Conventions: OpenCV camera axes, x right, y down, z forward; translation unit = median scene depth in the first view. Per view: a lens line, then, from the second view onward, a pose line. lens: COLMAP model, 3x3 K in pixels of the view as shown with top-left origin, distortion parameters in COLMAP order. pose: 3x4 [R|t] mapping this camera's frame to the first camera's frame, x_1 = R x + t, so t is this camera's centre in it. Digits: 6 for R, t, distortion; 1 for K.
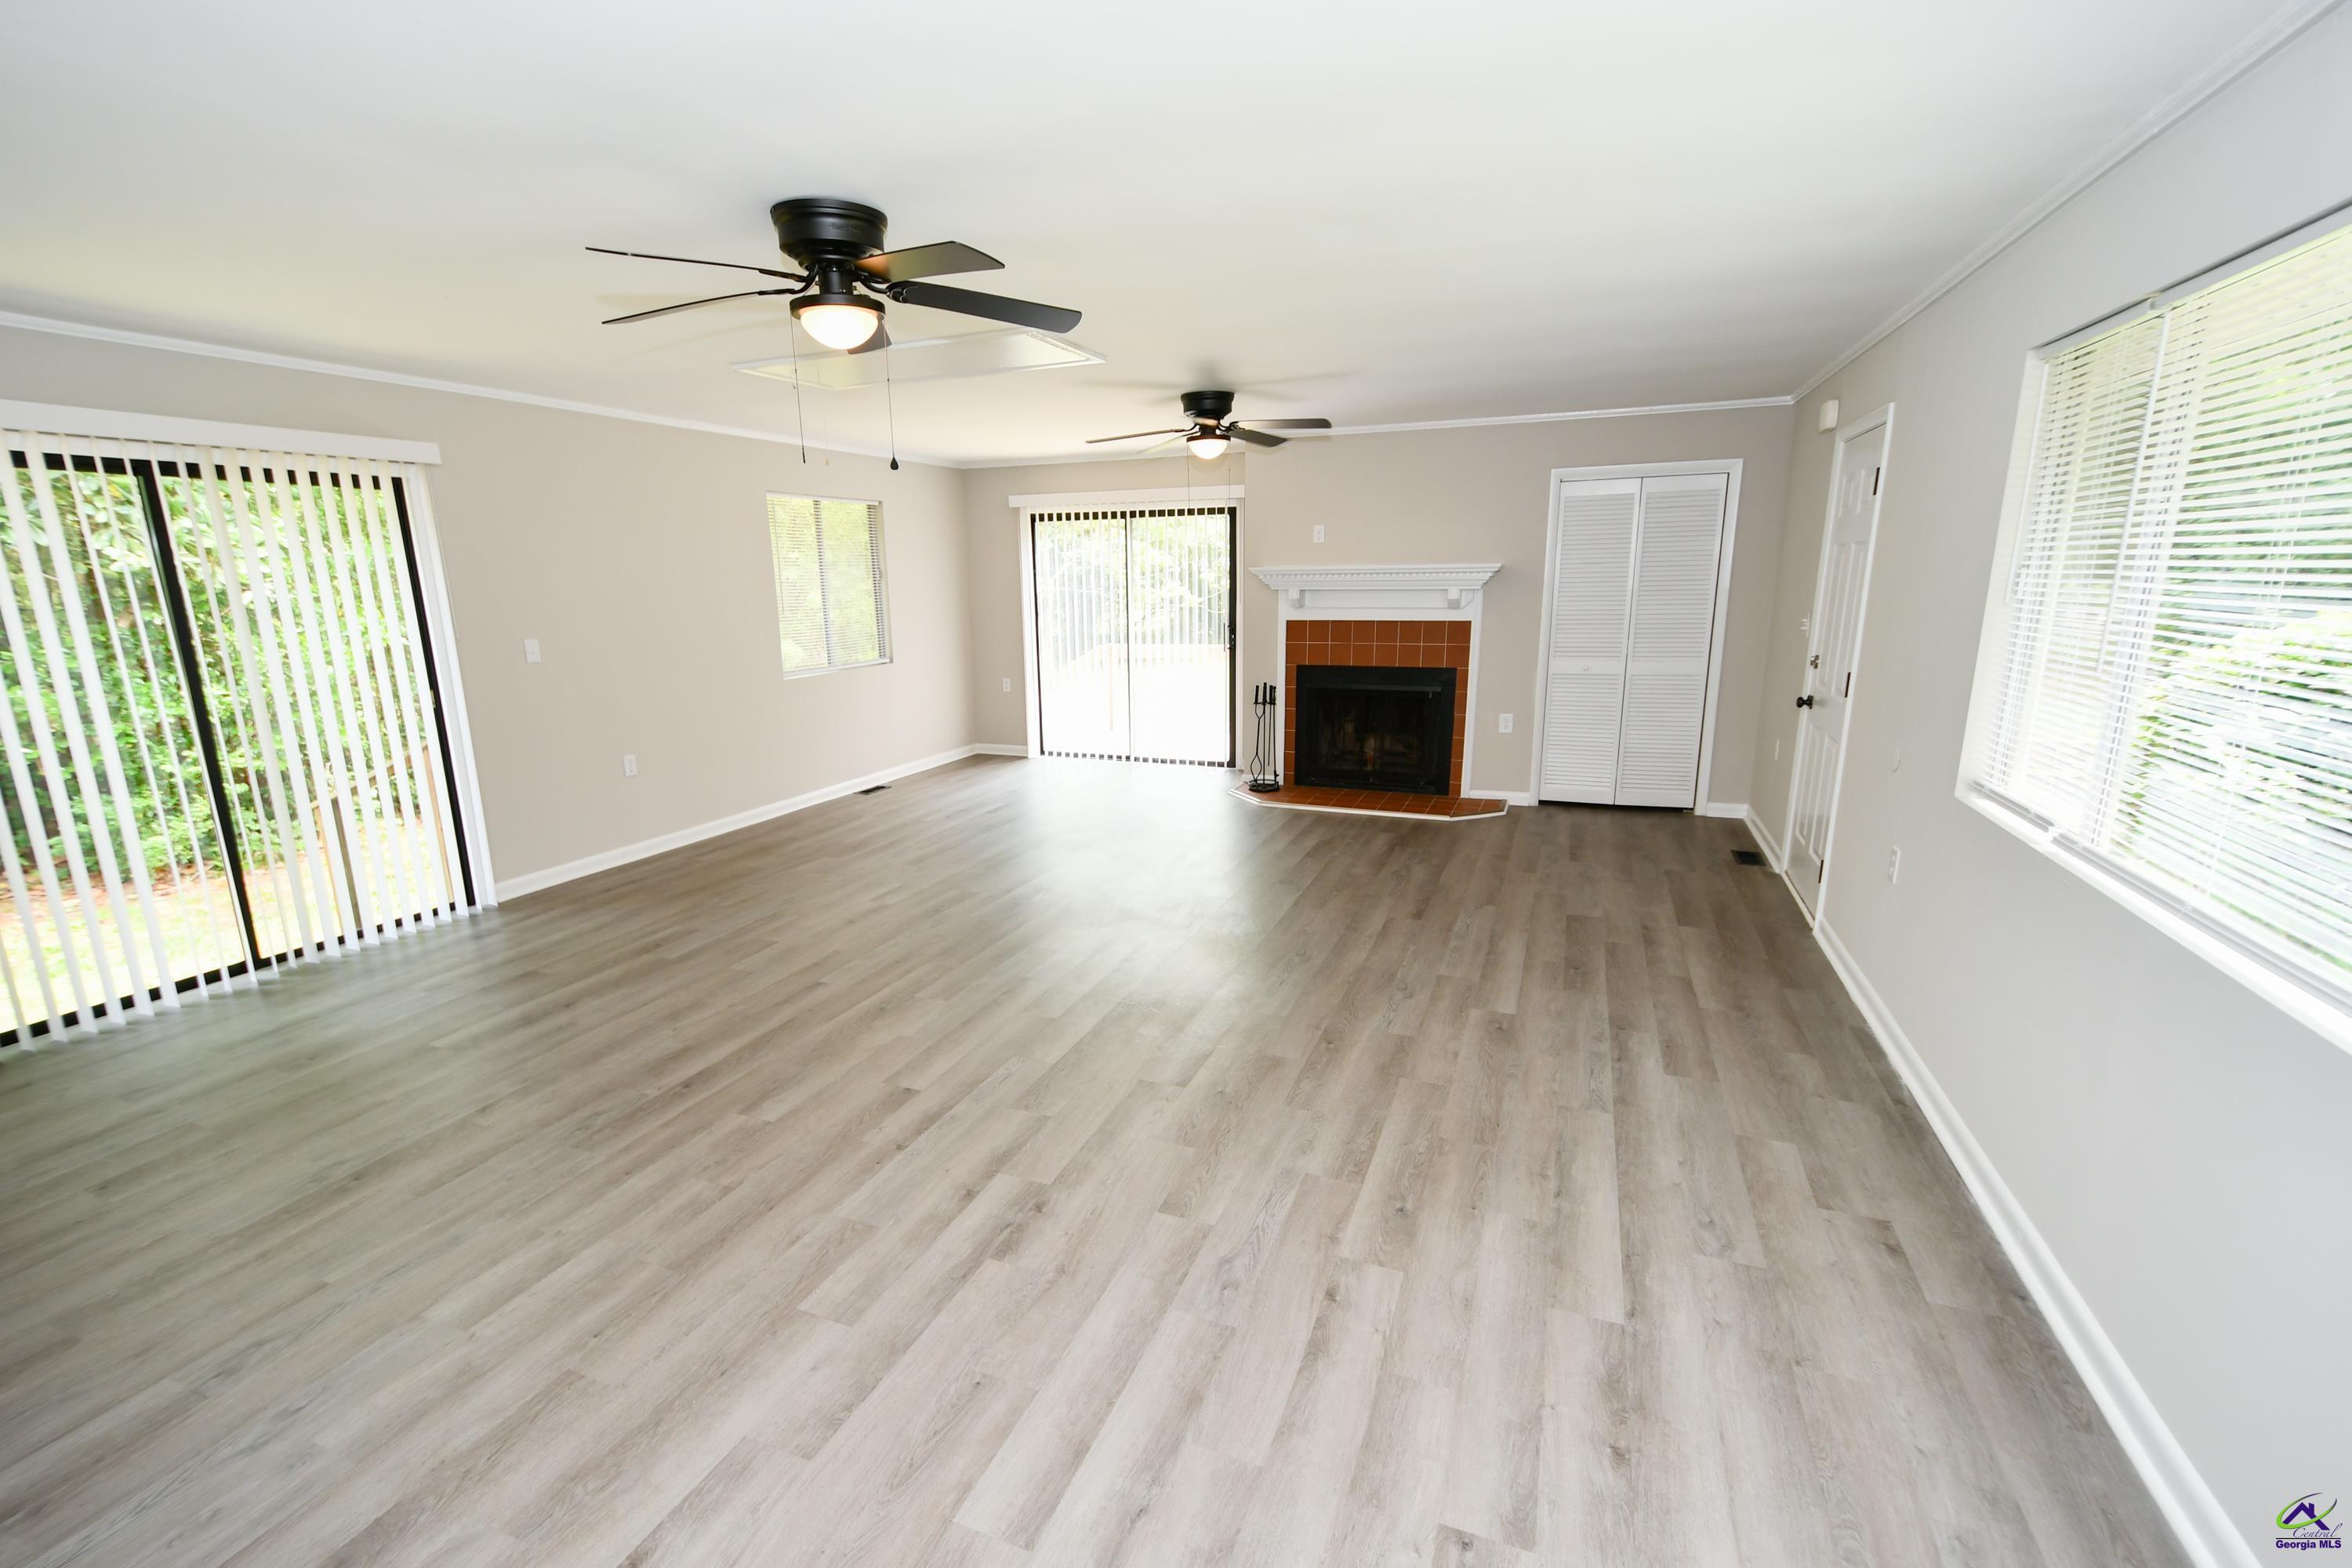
lens RADIAL K [[1033.4, 0, 1150.7], [0, 1033.4, 812.2], [0, 0, 1]] dist [-0.001085, -0.001568]
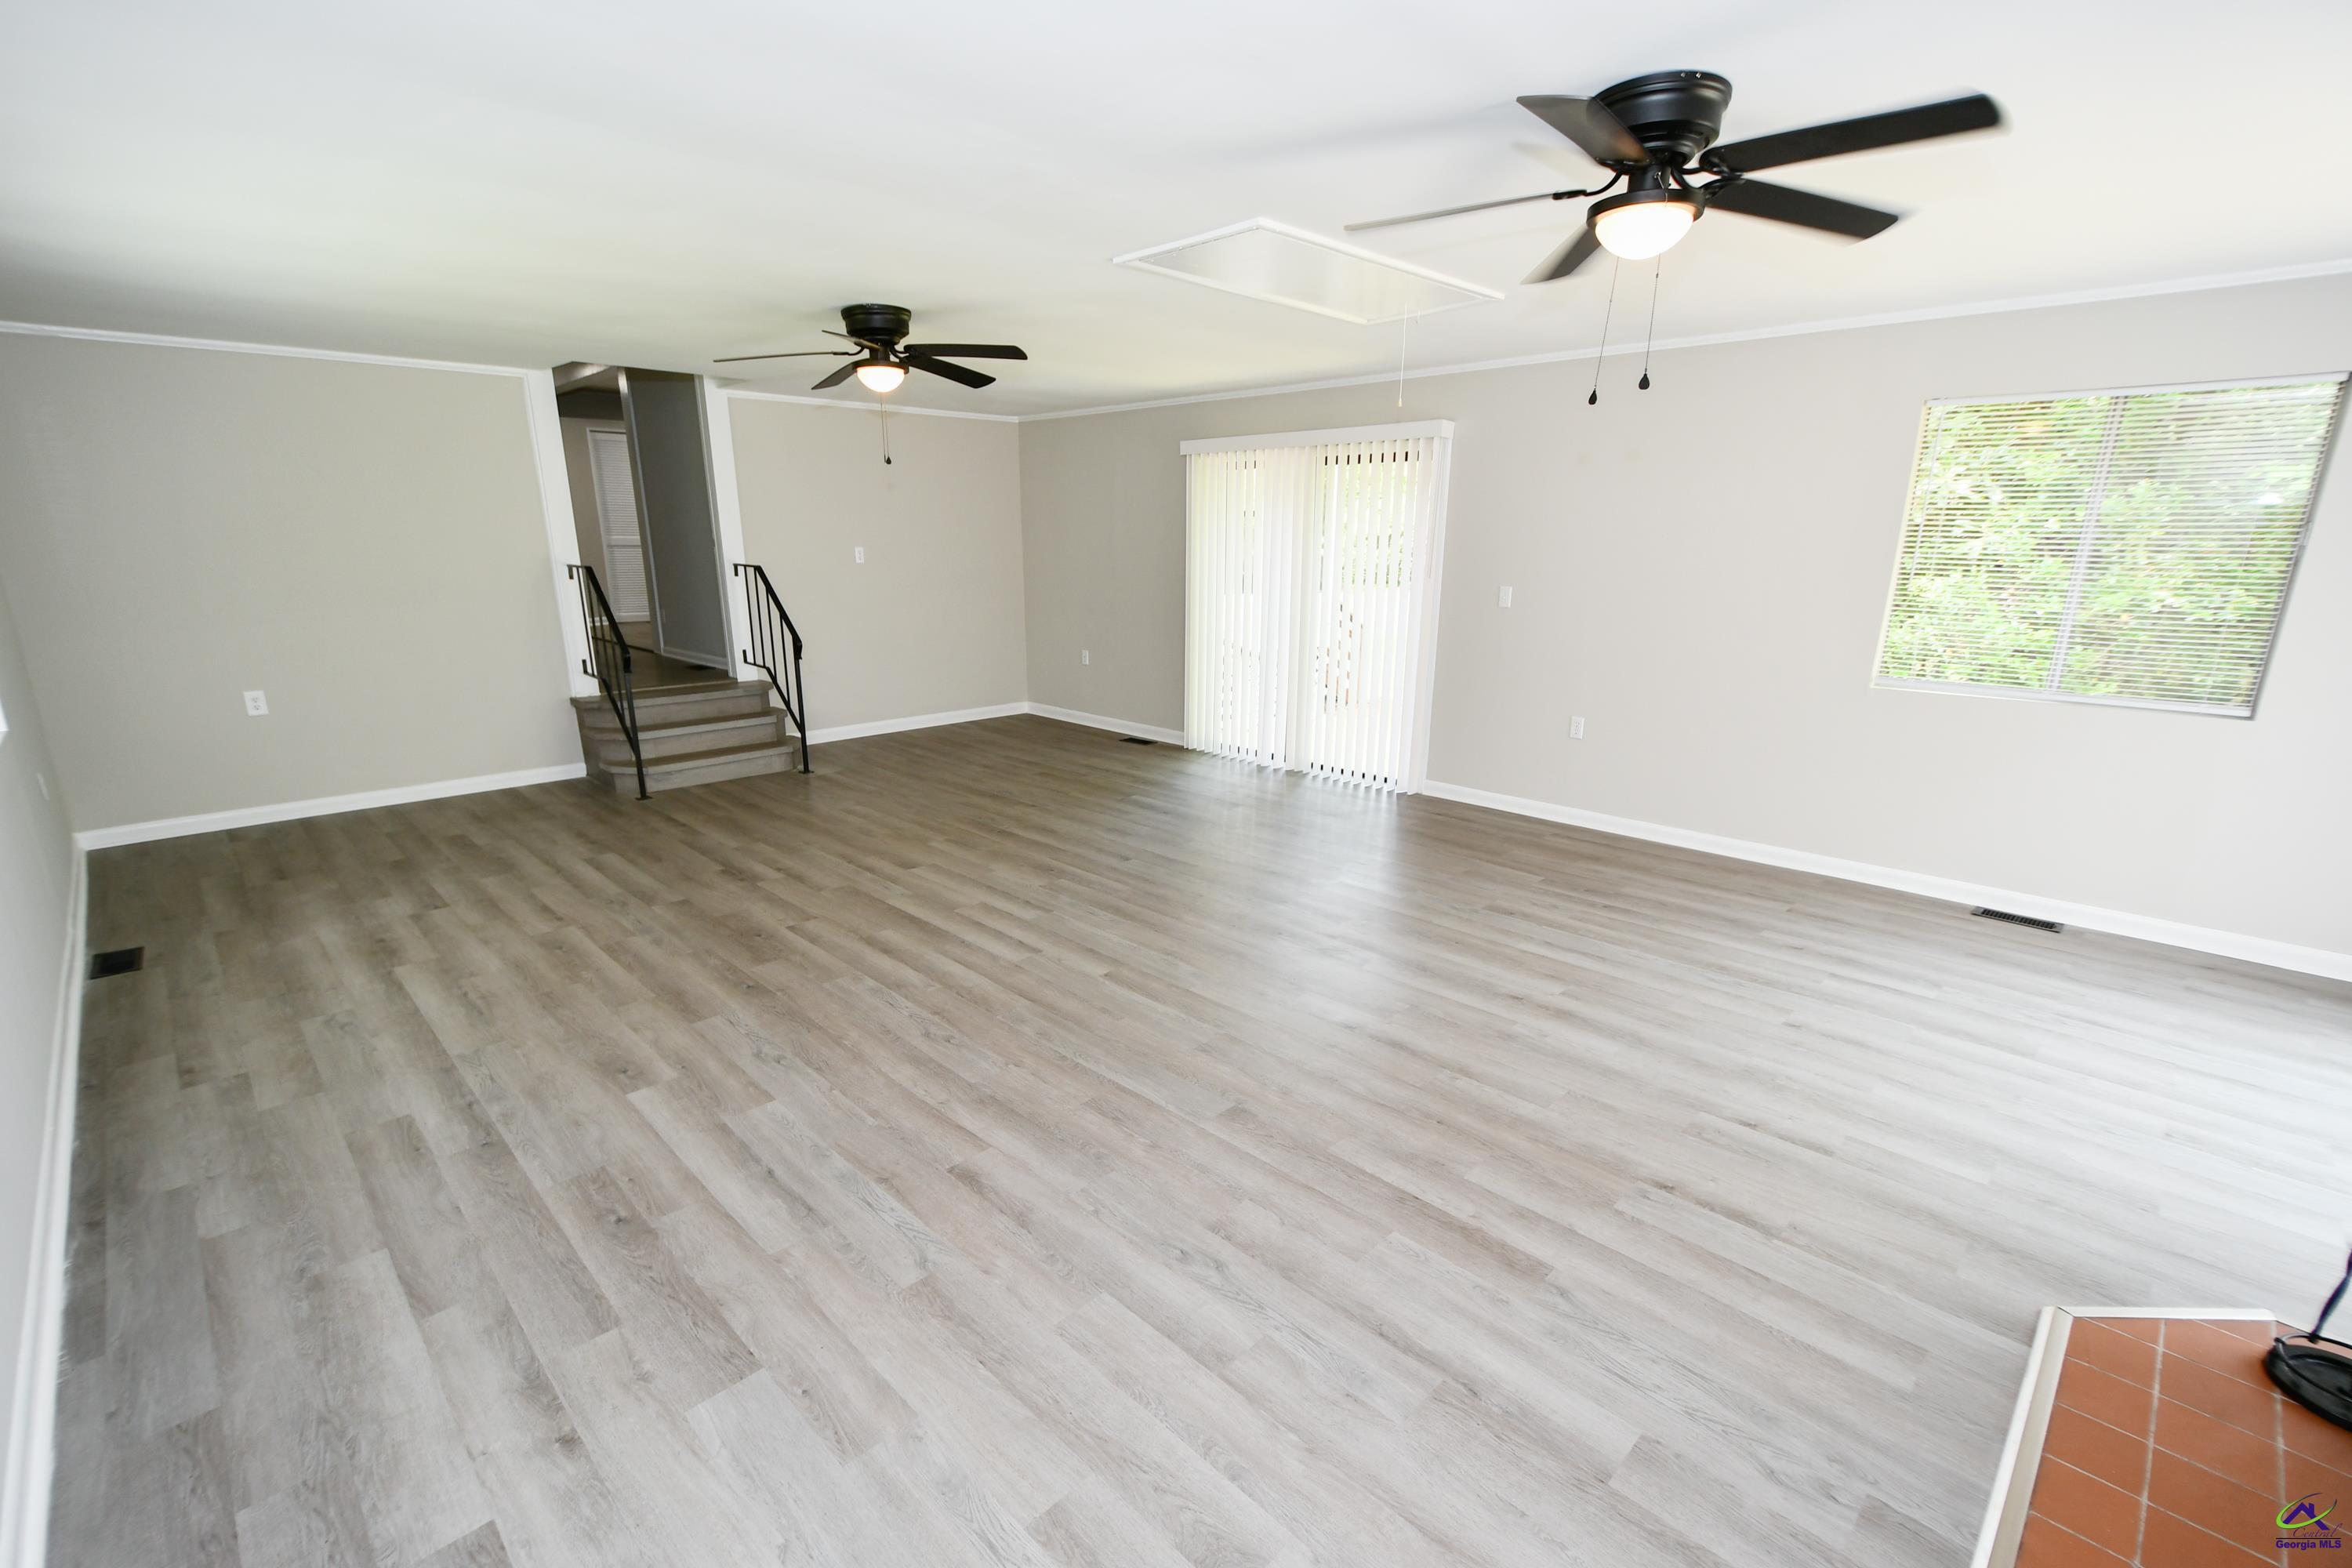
lens RADIAL K [[1033.4, 0, 1136.1], [0, 1033.4, 801.7], [0, 0, 1]] dist [-0.001085, -0.001568]
pose [[-0.405252, 0.243150, -0.881277, 0.681569], [-0.205376, 0.915128, 0.346932, -0.298966], [0.890837, 0.321588, -0.320921, 1.243839]]
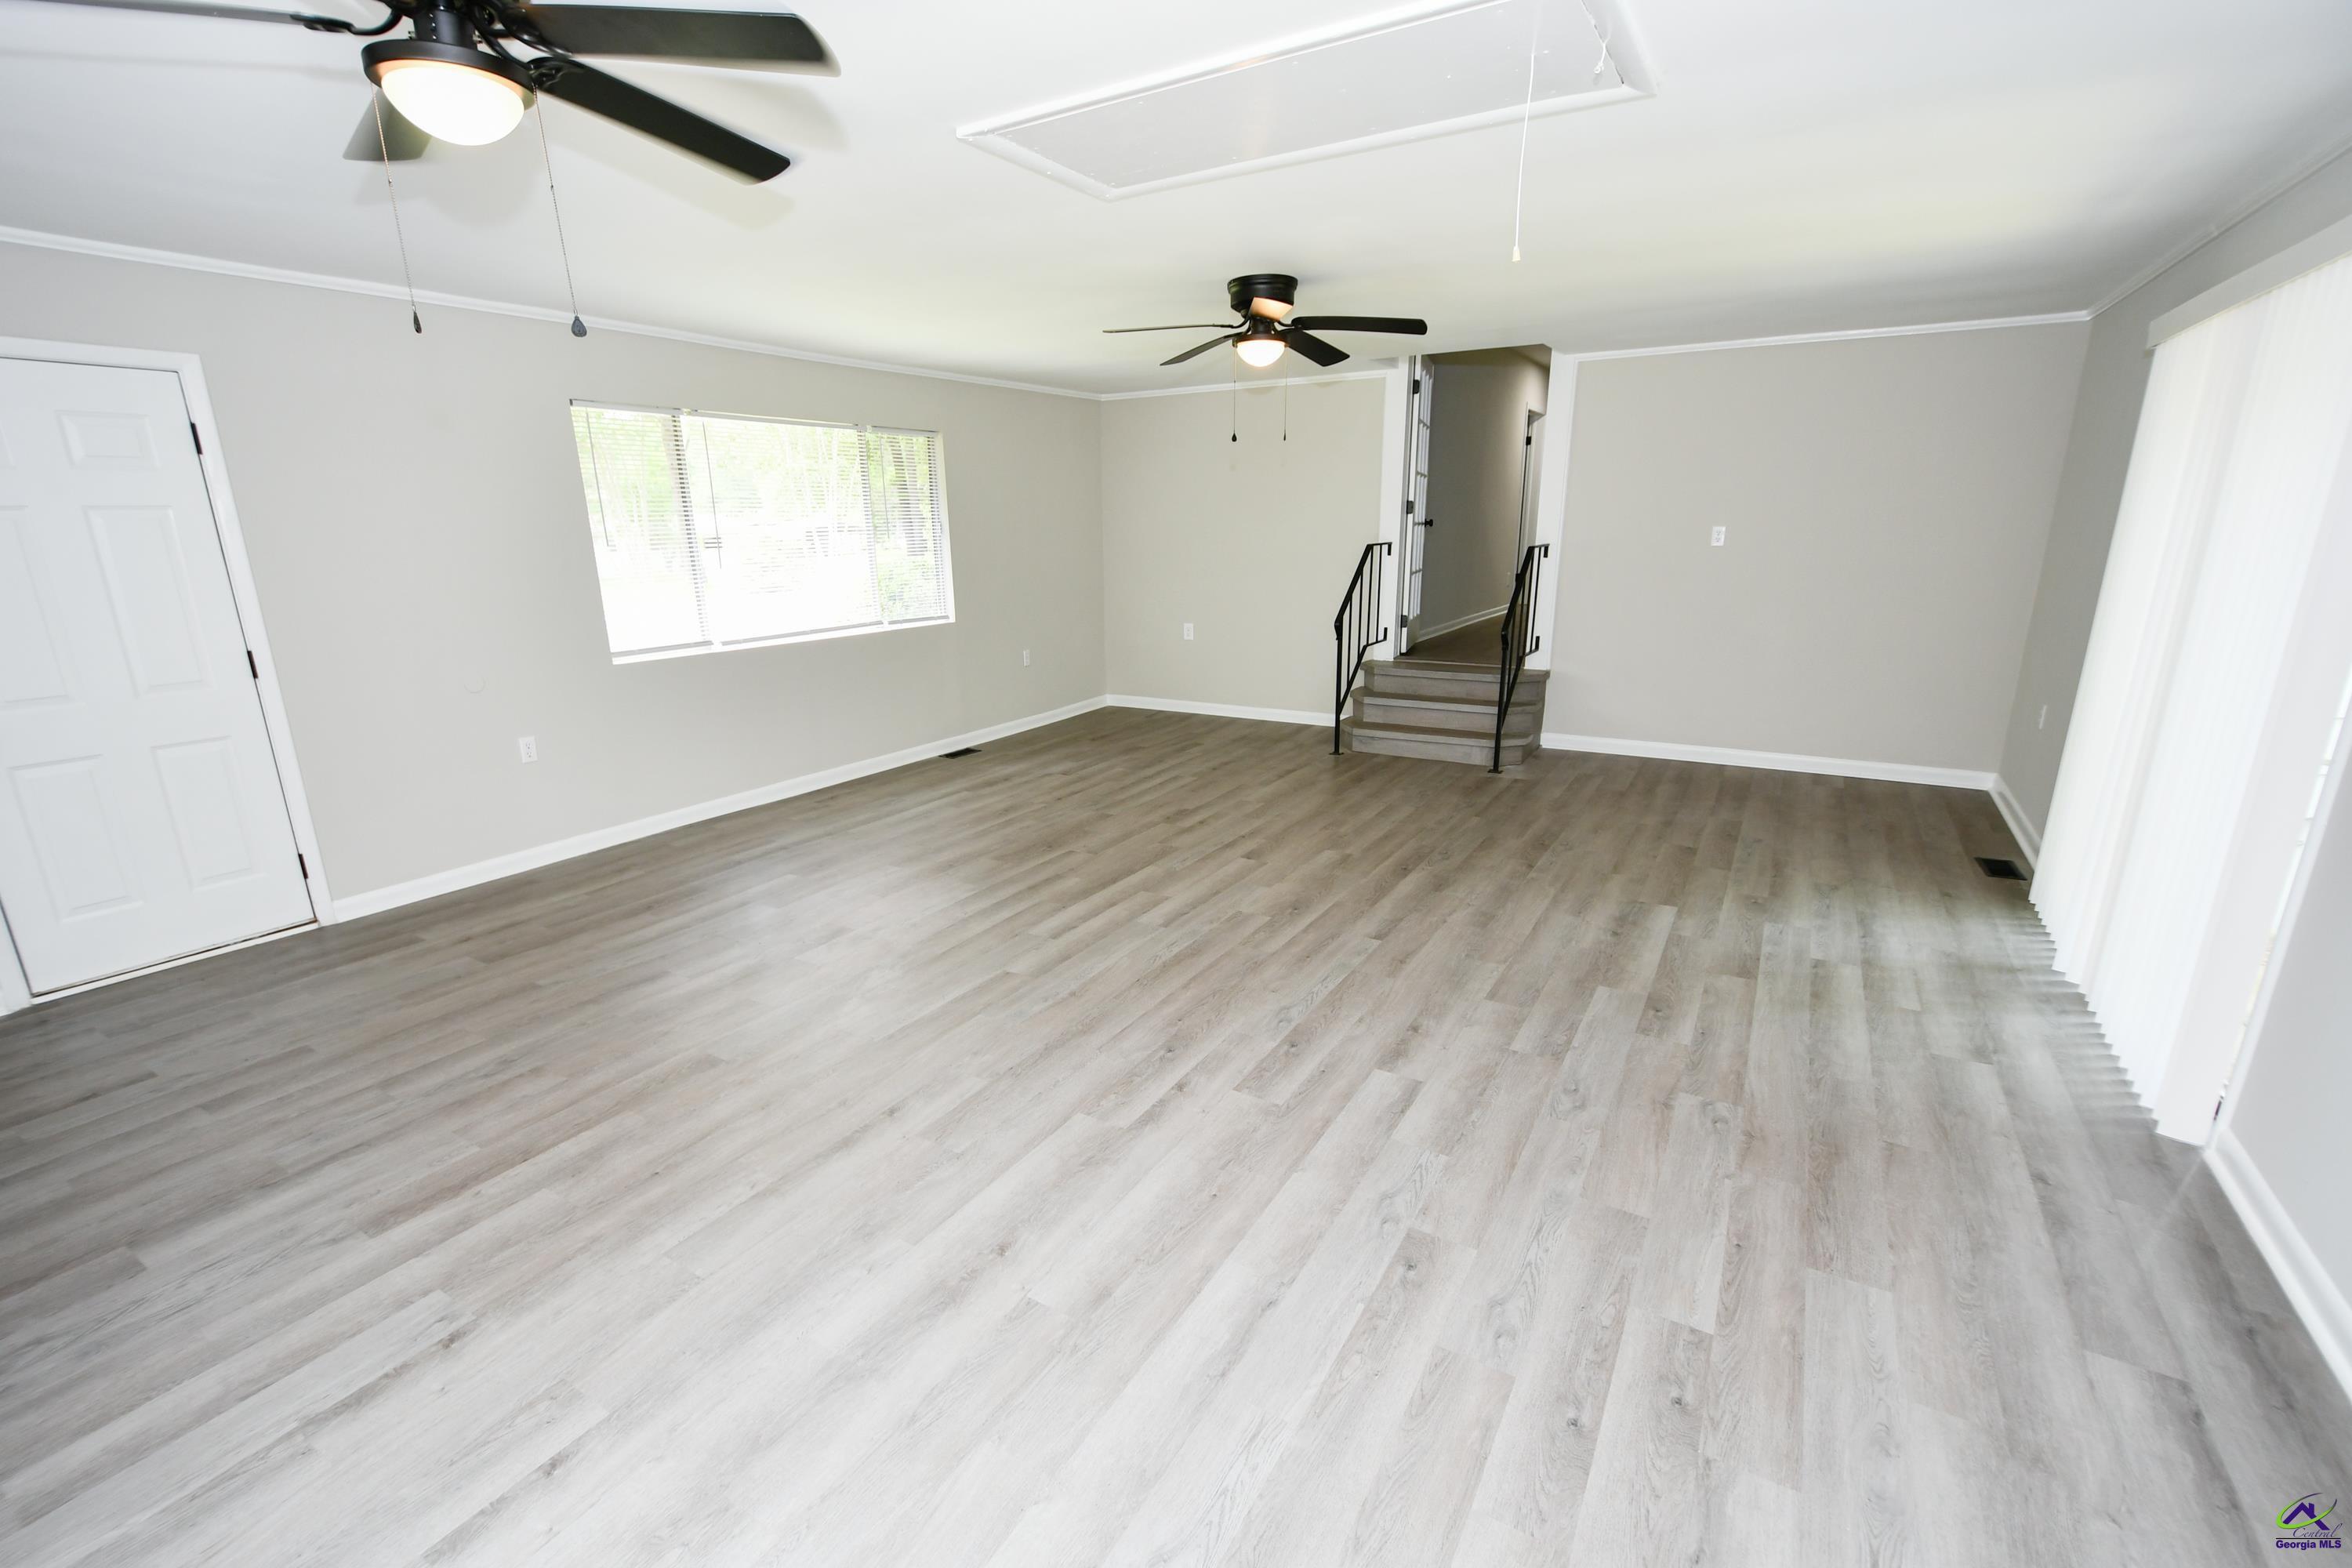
lens RADIAL K [[1033.4, 0, 1154.5], [0, 1033.4, 791.3], [0, 0, 1]] dist [-0.001085, -0.001568]
pose [[-0.986783, -0.014279, 0.161417, -0.241491], [0.063336, 0.882890, 0.465289, -0.372613], [-0.149158, 0.469363, -0.870316, 1.617342]]
